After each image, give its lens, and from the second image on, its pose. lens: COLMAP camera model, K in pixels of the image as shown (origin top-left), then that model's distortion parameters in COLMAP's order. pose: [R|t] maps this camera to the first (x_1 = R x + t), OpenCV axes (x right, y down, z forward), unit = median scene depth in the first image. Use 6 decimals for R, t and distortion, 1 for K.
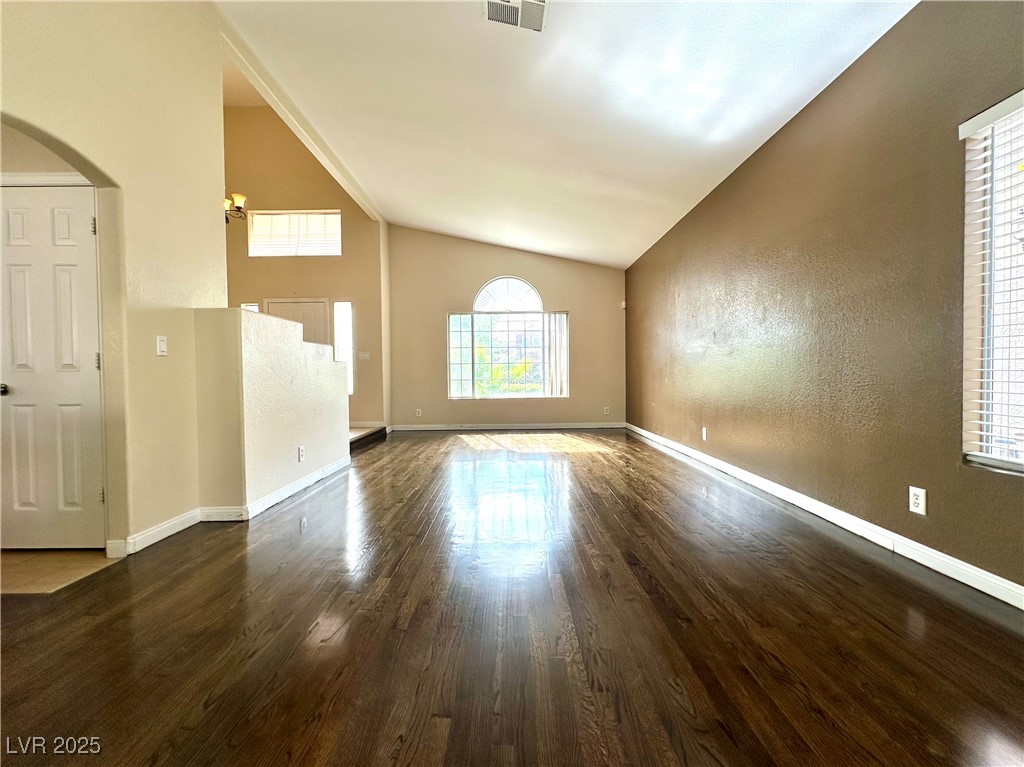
lens RADIAL K [[424.9, 0, 507.8], [0, 424.9, 385.4], [0, 0, 1]] dist [-0.002413, 0.000738]
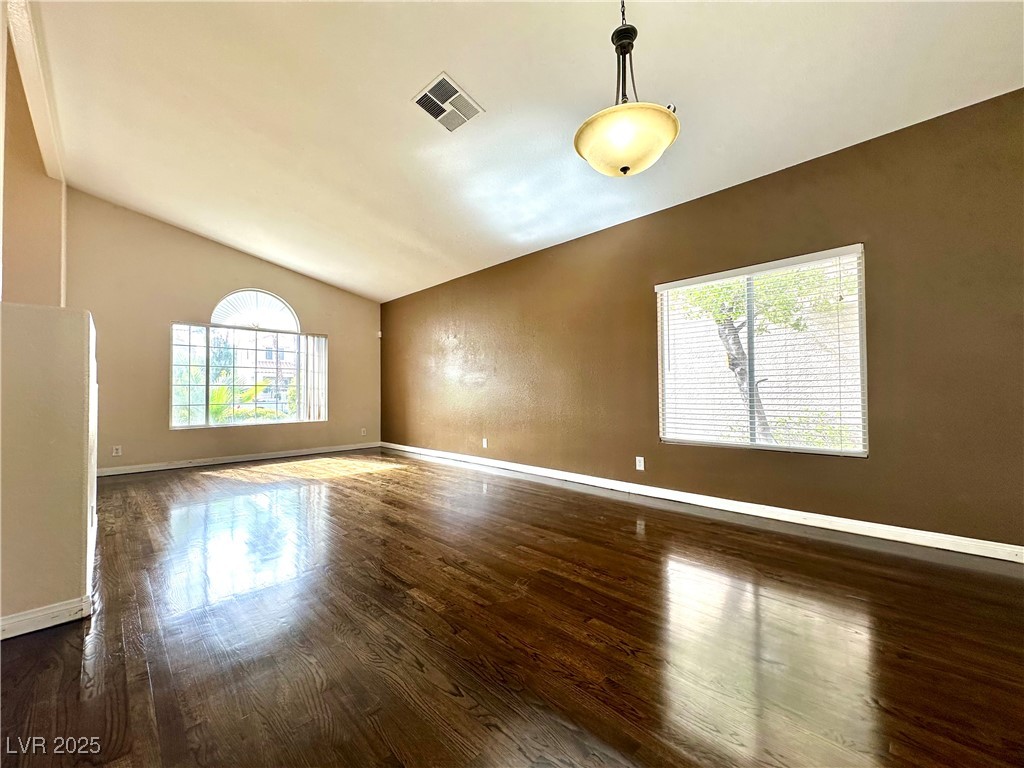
lens RADIAL K [[424.9, 0, 490.5], [0, 424.9, 385.2], [0, 0, 1]] dist [-0.002413, 0.000738]
pose [[0.716715, 0.016233, 0.697177, -0.278781], [0.017318, 0.999006, -0.041064, -0.007792], [-0.697151, 0.041505, 0.715722, 0.014212]]
